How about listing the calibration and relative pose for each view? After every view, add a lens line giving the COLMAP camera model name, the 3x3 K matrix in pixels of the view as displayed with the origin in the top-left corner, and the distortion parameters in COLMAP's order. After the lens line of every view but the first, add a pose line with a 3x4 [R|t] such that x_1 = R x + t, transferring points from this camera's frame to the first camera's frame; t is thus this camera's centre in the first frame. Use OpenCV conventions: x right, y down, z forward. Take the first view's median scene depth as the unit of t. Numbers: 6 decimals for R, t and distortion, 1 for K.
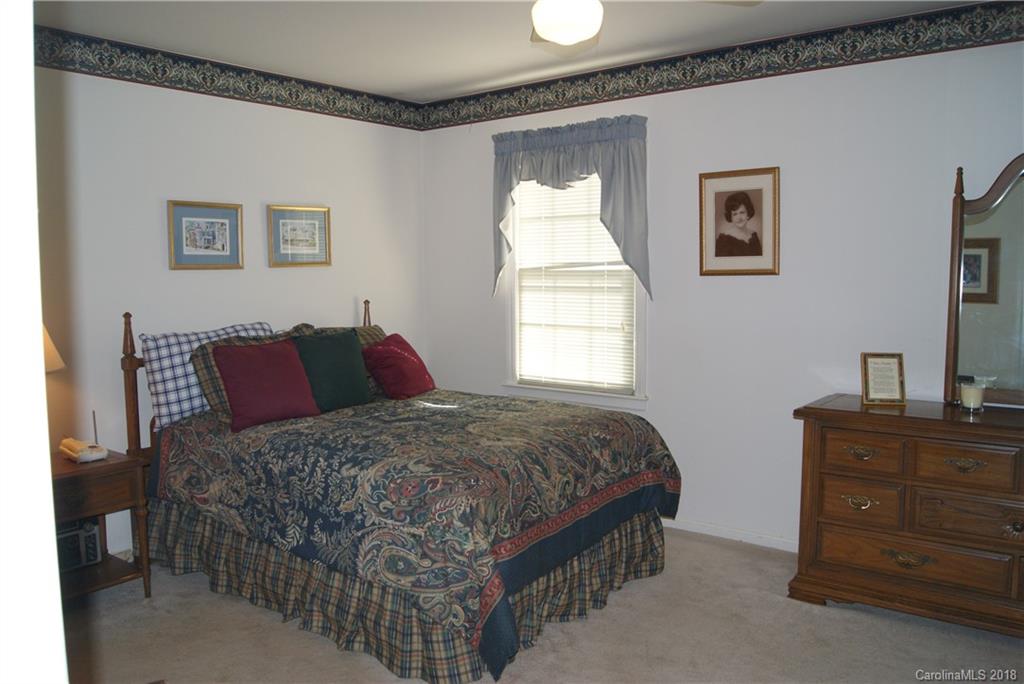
lens RADIAL K [[800.9, 0, 512.0], [0, 800.9, 342.0], [0, 0, 1]] dist [-0.078974, -0.002899]
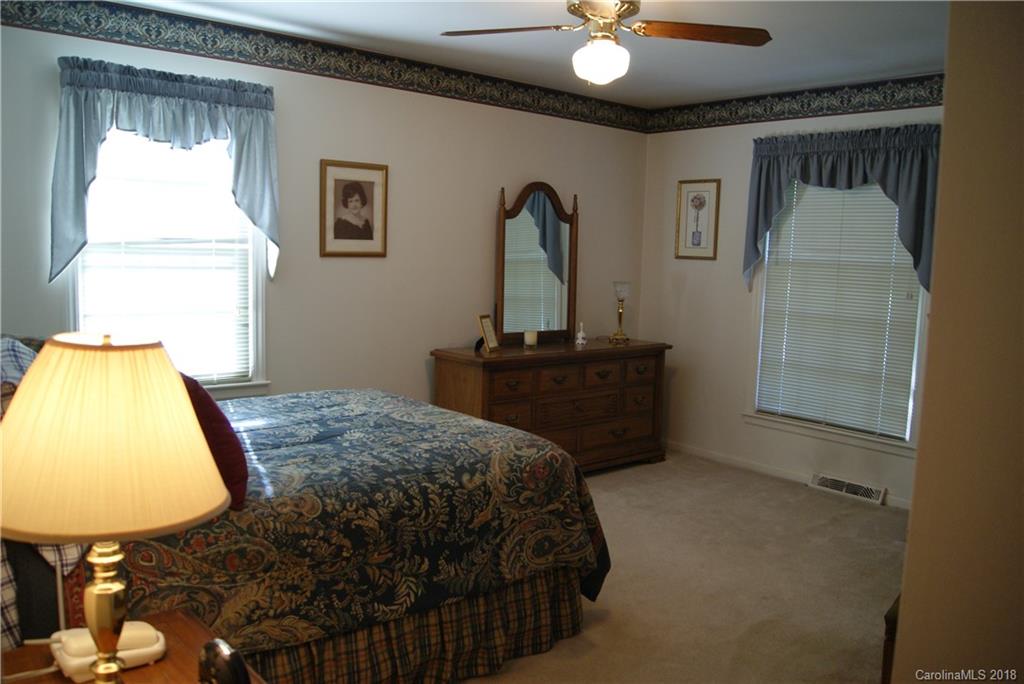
lens RADIAL K [[801.1, 0, 474.4], [0, 801.1, 349.3], [0, 0, 1]] dist [-0.058729, 0.000561]
pose [[0.221637, -0.107264, 0.969212, -0.874600], [0.054875, 0.993728, 0.097429, -0.060565], [-0.973584, 0.031592, 0.226133, 0.650178]]
